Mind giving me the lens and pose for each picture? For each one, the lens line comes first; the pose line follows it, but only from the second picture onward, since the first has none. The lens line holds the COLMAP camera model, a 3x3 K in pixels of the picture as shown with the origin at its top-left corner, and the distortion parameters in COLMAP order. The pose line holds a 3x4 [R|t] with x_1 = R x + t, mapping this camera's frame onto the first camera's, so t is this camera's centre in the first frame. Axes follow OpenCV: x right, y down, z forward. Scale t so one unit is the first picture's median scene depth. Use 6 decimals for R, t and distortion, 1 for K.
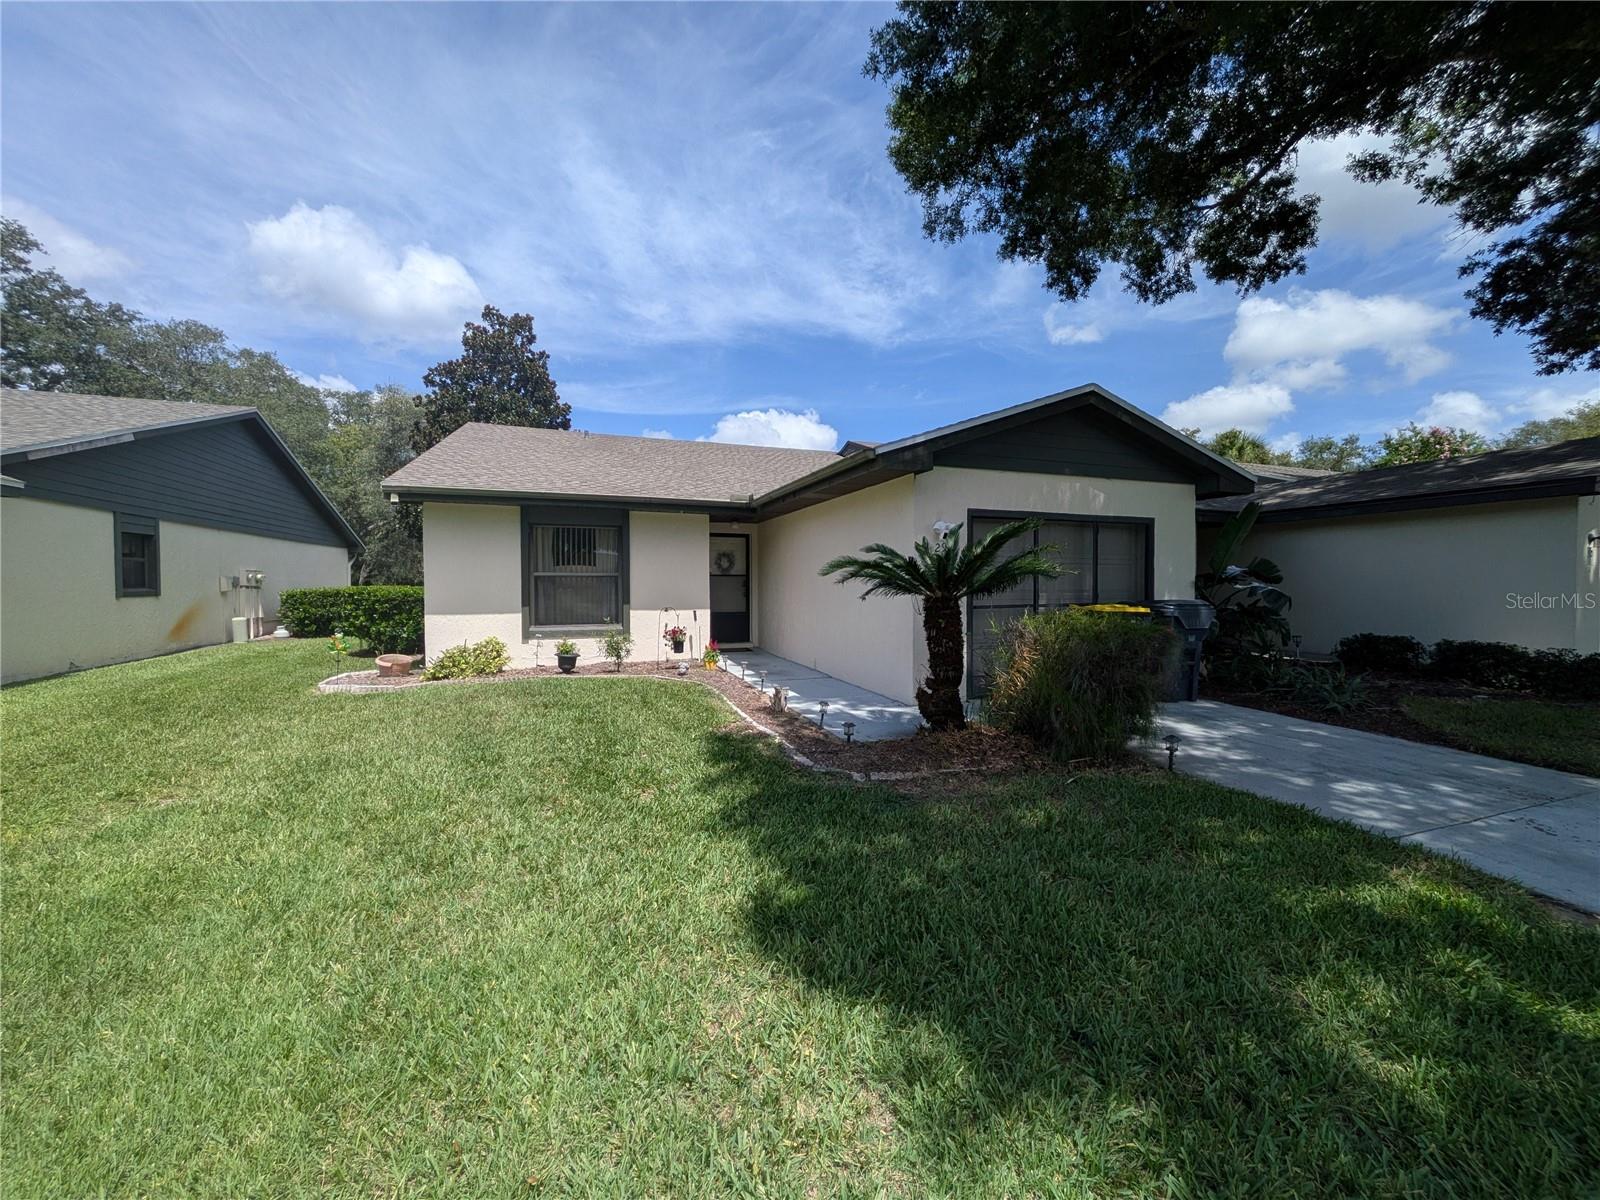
lens RADIAL K [[643.4, 0, 800.0], [0, 643.4, 600.0], [0, 0, 1]] dist [-0.000221, 0.000100]
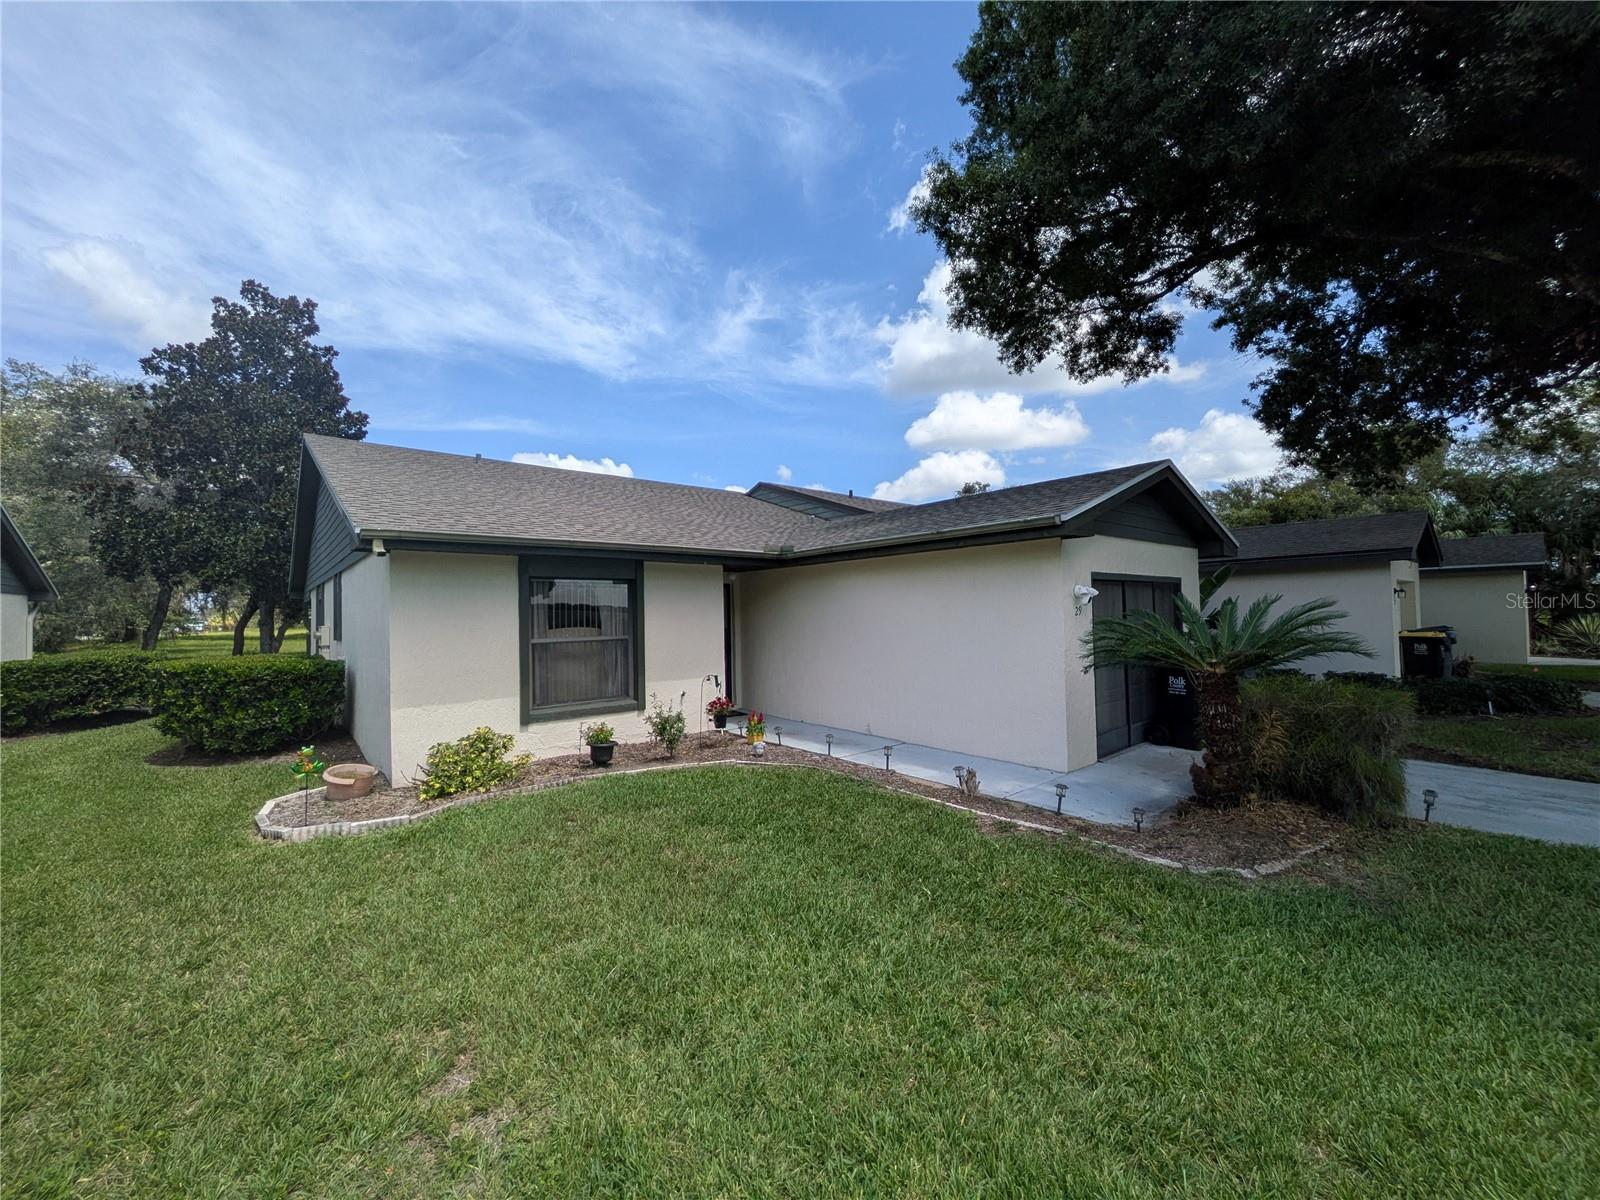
lens RADIAL K [[643.4, 0, 800.0], [0, 643.4, 600.0], [0, 0, 1]] dist [-0.000221, 0.000100]
pose [[0.934844, -0.010590, 0.354900, -0.314493], [0.027913, 0.998654, -0.043725, -0.038283], [-0.353959, 0.050782, 0.933881, 0.120130]]
